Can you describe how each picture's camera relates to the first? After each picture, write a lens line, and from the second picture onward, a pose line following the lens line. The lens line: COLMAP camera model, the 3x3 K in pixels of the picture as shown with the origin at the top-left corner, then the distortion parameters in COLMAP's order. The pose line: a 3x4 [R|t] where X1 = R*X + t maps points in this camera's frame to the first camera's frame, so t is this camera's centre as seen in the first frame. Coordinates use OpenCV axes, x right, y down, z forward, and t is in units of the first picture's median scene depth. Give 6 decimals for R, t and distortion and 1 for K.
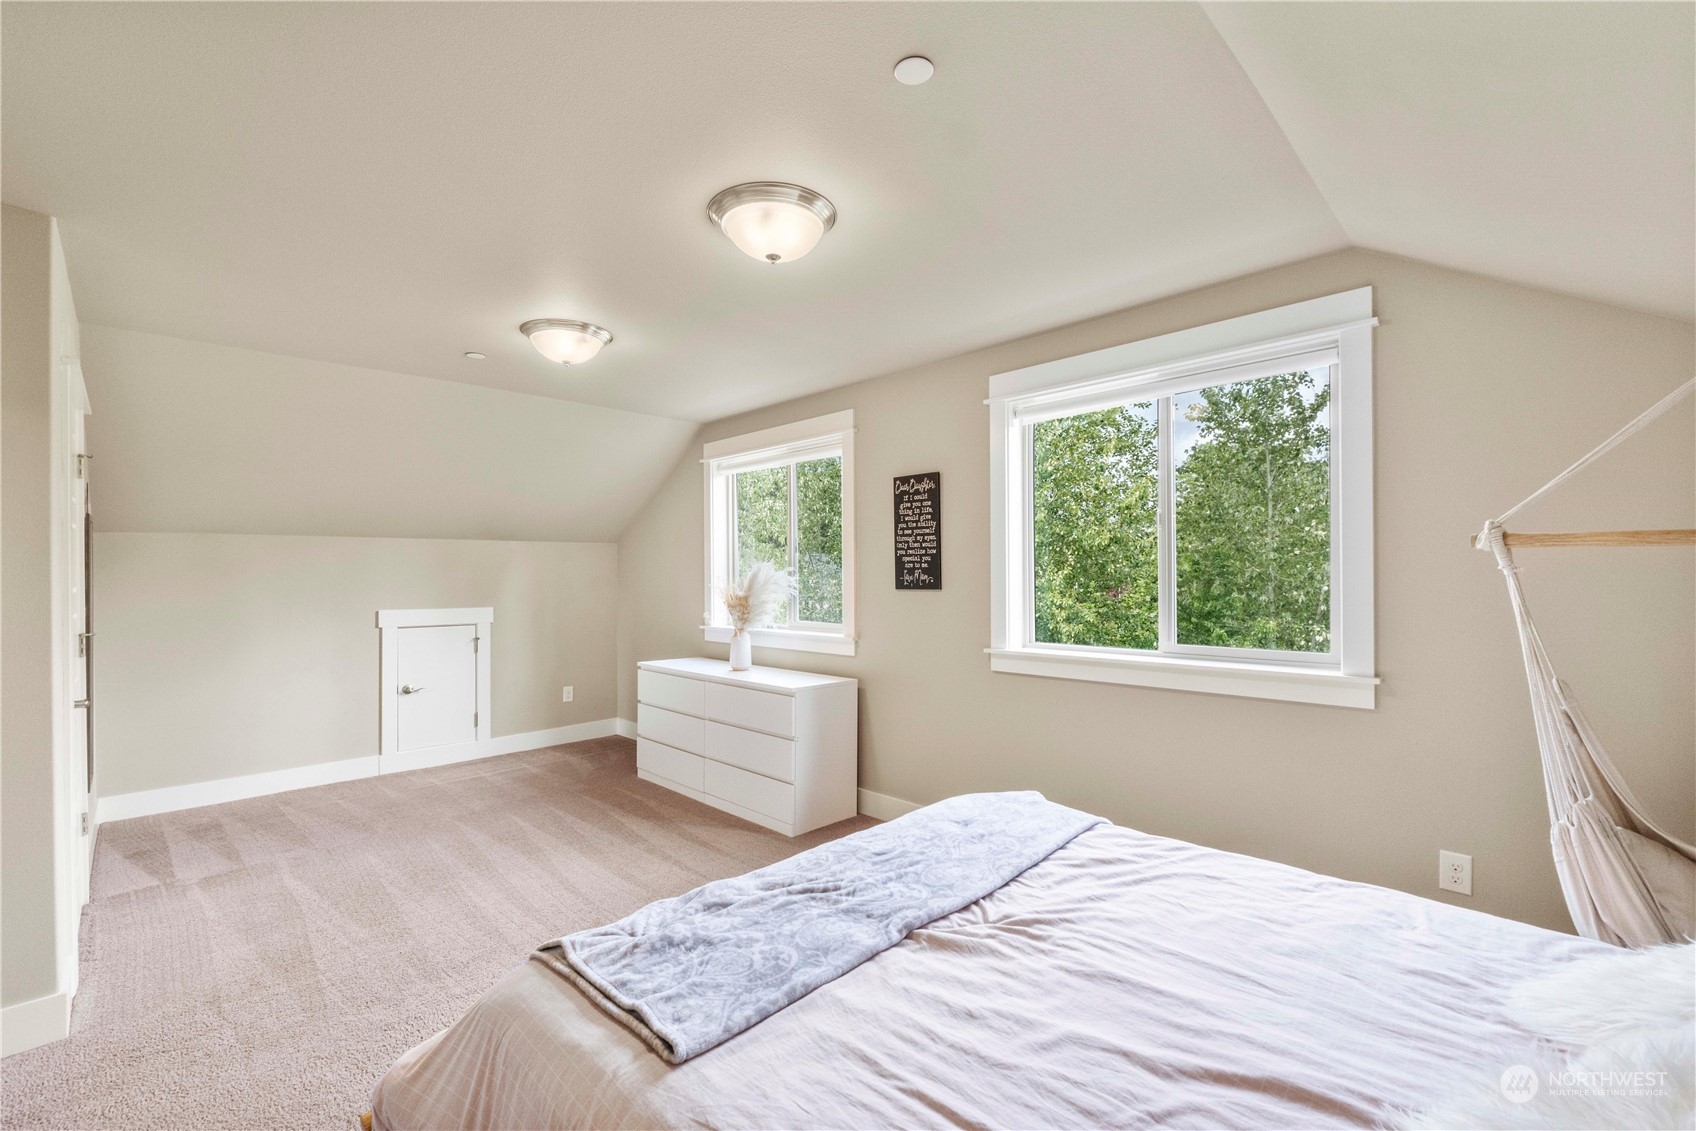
lens RADIAL K [[712.4, 0, 850.8], [0, 712.4, 566.6], [0, 0, 1]] dist [-0.006549, -0.001256]
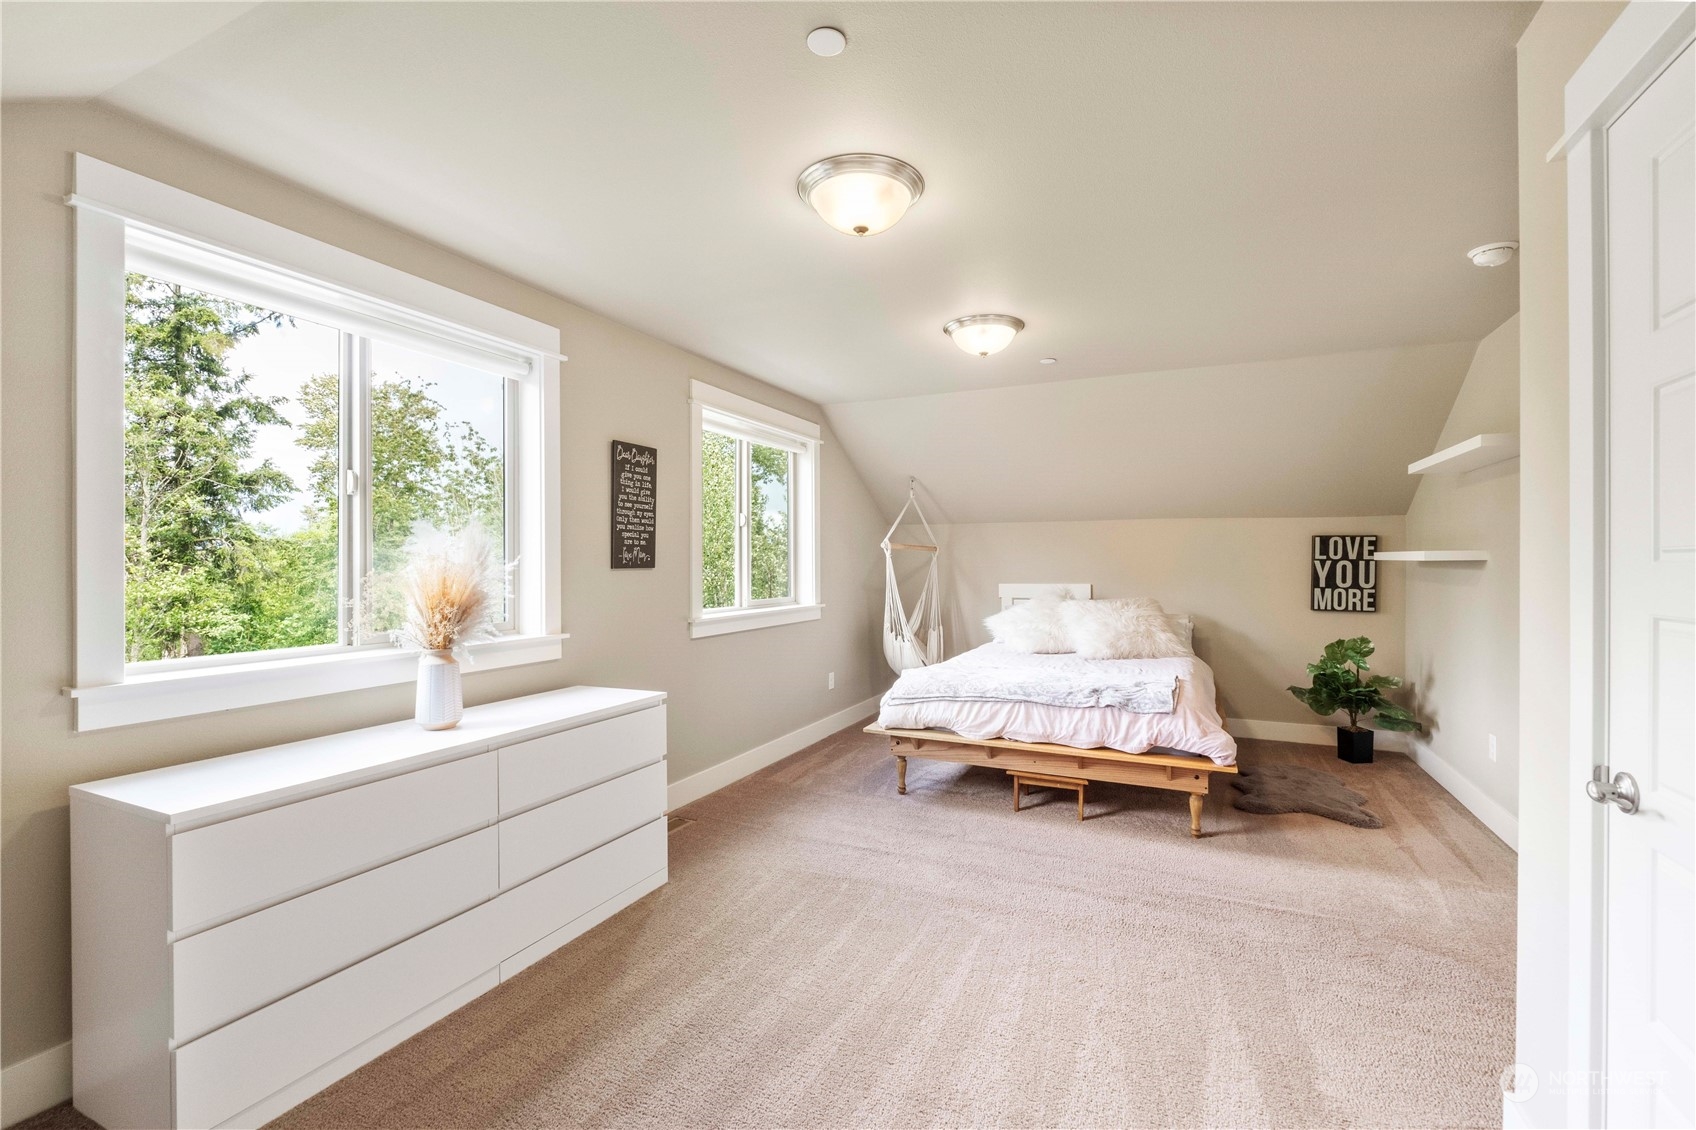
lens RADIAL K [[712.4, 0, 851.5], [0, 712.4, 566.8], [0, 0, 1]] dist [-0.006549, -0.001256]
pose [[-0.308981, 0.003806, 0.951061, -0.876828], [0.000080, 0.999992, -0.003976, 0.033892], [-0.951068, -0.001153, -0.308979, 1.018497]]
